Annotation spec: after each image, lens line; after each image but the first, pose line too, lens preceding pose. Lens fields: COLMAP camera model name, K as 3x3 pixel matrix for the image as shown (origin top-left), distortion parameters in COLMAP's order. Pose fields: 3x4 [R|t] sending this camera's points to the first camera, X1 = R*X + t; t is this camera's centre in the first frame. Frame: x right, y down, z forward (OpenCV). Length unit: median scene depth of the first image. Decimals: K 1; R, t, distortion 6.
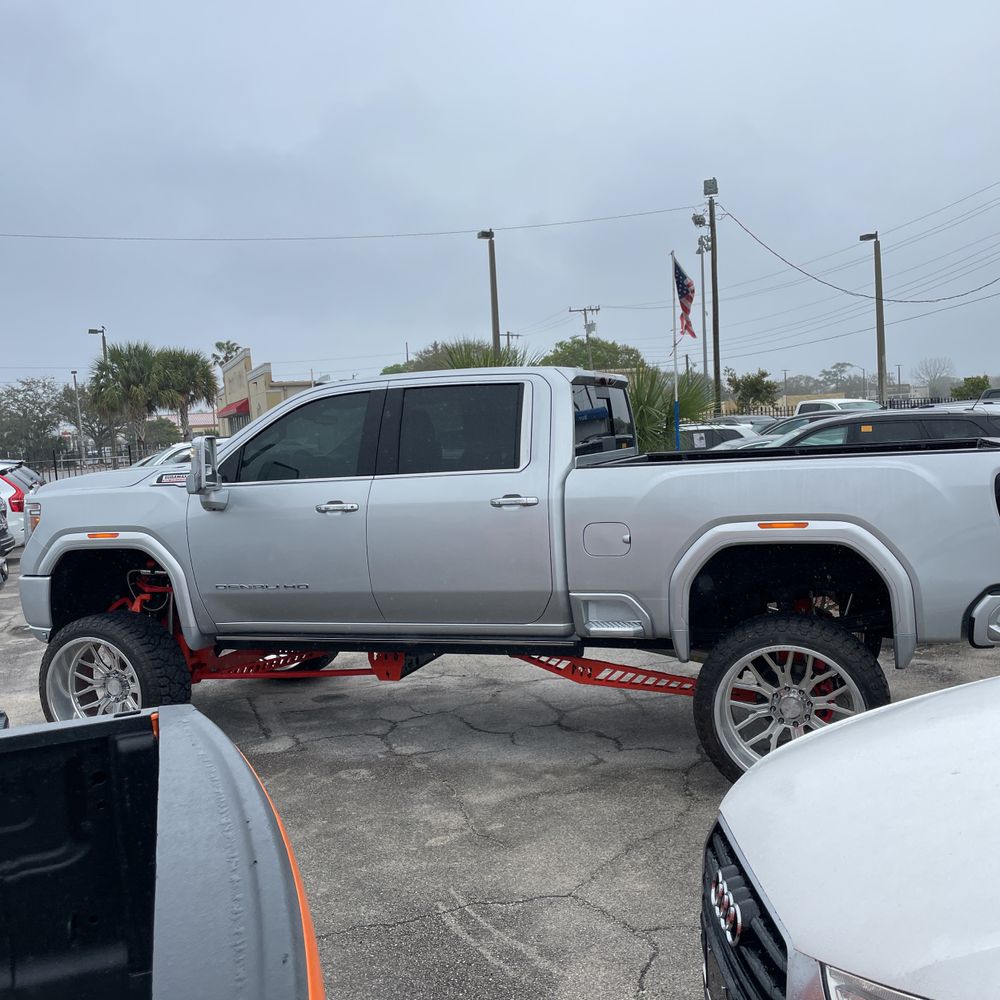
lens RADIAL K [[1018.7, 0, 500.0], [0, 1018.7, 500.0], [0, 0, 1]] dist [0.097583, -0.142521]
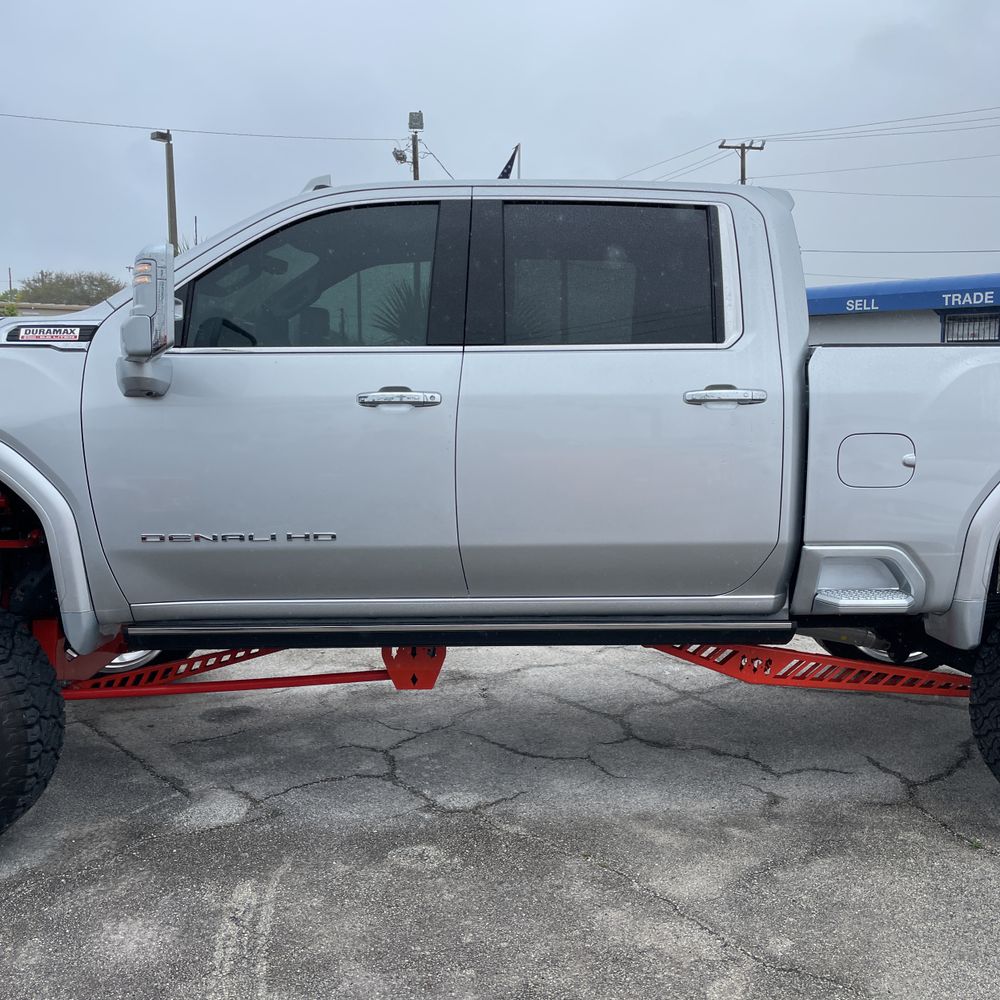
lens RADIAL K [[1018.7, 0, 500.0], [0, 1018.7, 500.0], [0, 0, 1]] dist [0.097583, -0.142521]
pose [[0.932645, 0.012315, 0.360584, -0.306970], [-0.026026, 0.999110, 0.033192, 0.043089], [-0.359854, -0.040341, 0.932136, 0.439726]]
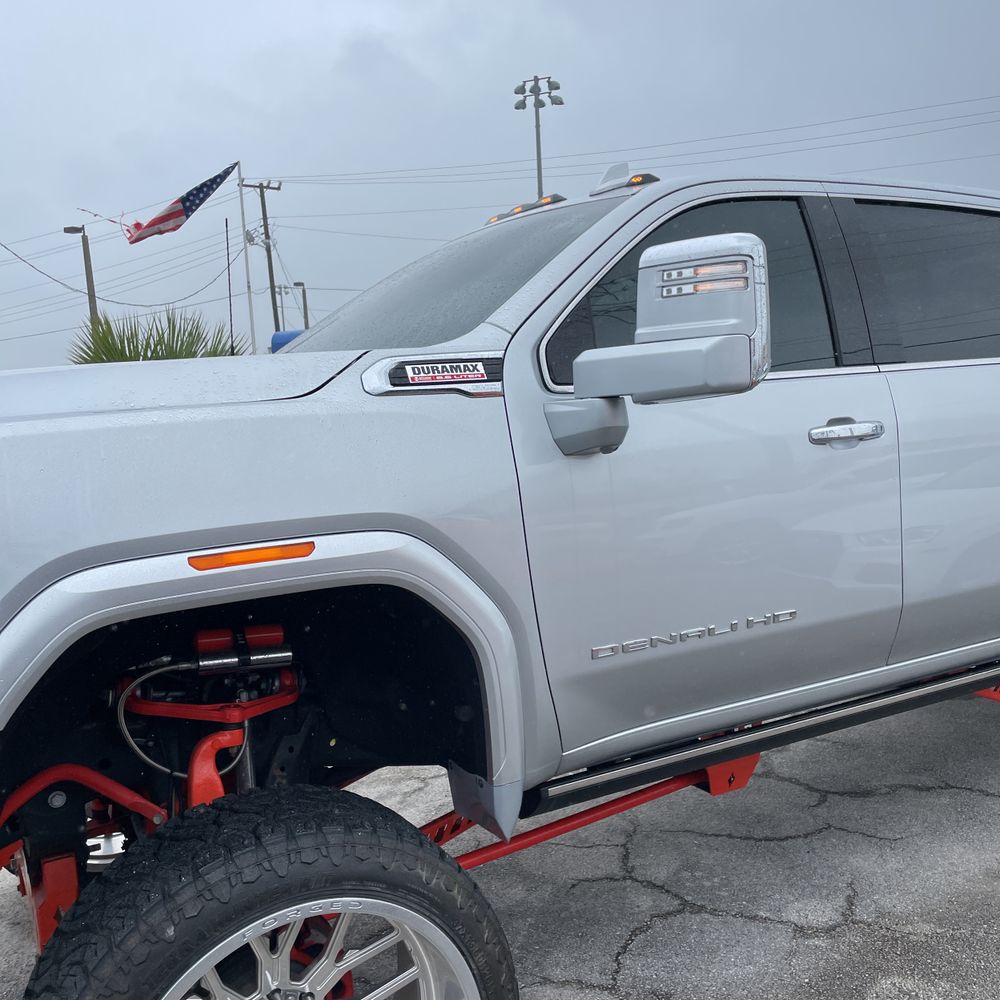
lens RADIAL K [[1025.3, 0, 481.9], [0, 1025.3, 483.8], [0, 0, 1]] dist [0.078568, -0.094654]
pose [[0.662839, -0.042201, 0.747572, -0.608237], [0.072971, 0.997299, -0.008402, 0.022352], [-0.745198, 0.060120, 0.664128, 0.800749]]
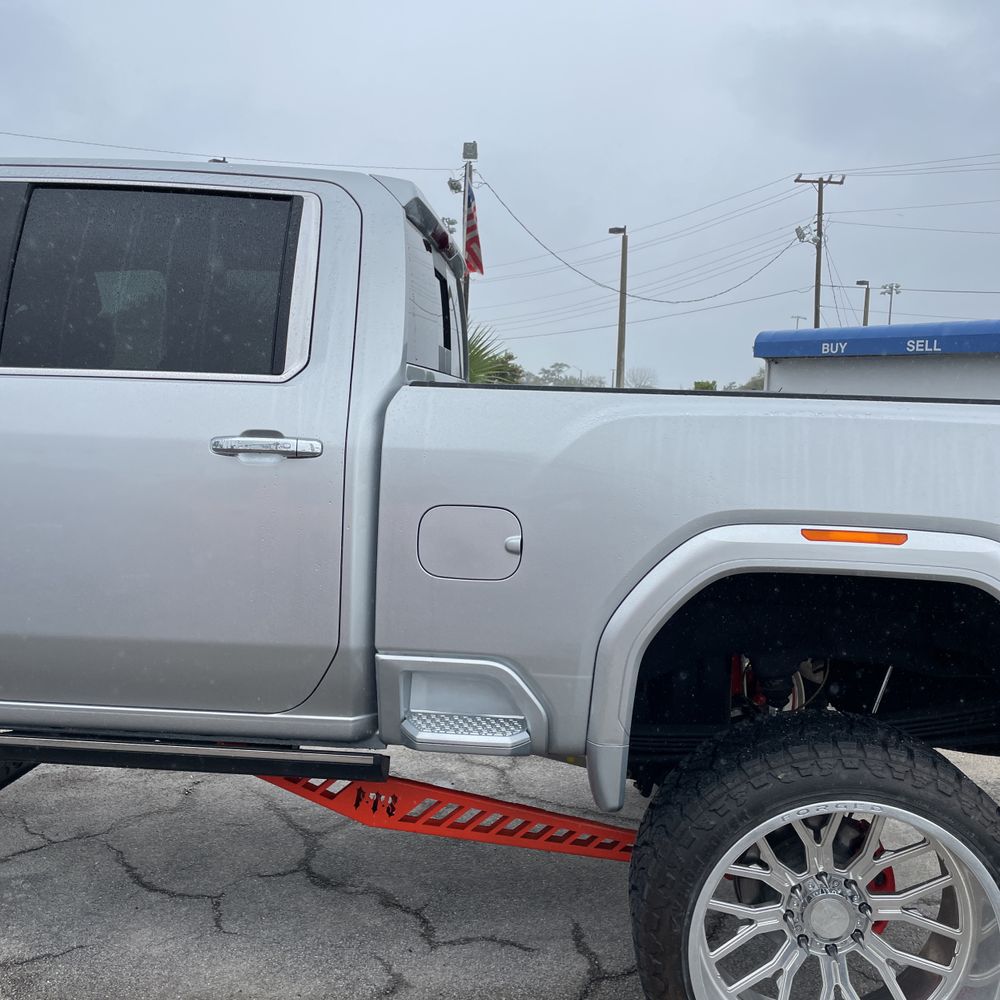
lens RADIAL K [[1016.4, 0, 484.2], [0, 1016.4, 477.0], [0, 0, 1]] dist [0.091841, -0.123460]
pose [[0.963784, 0.070998, 0.257058, -0.007919], [-0.070199, 0.997457, -0.012296, 0.012867], [-0.257278, -0.006194, 0.966318, 0.498554]]
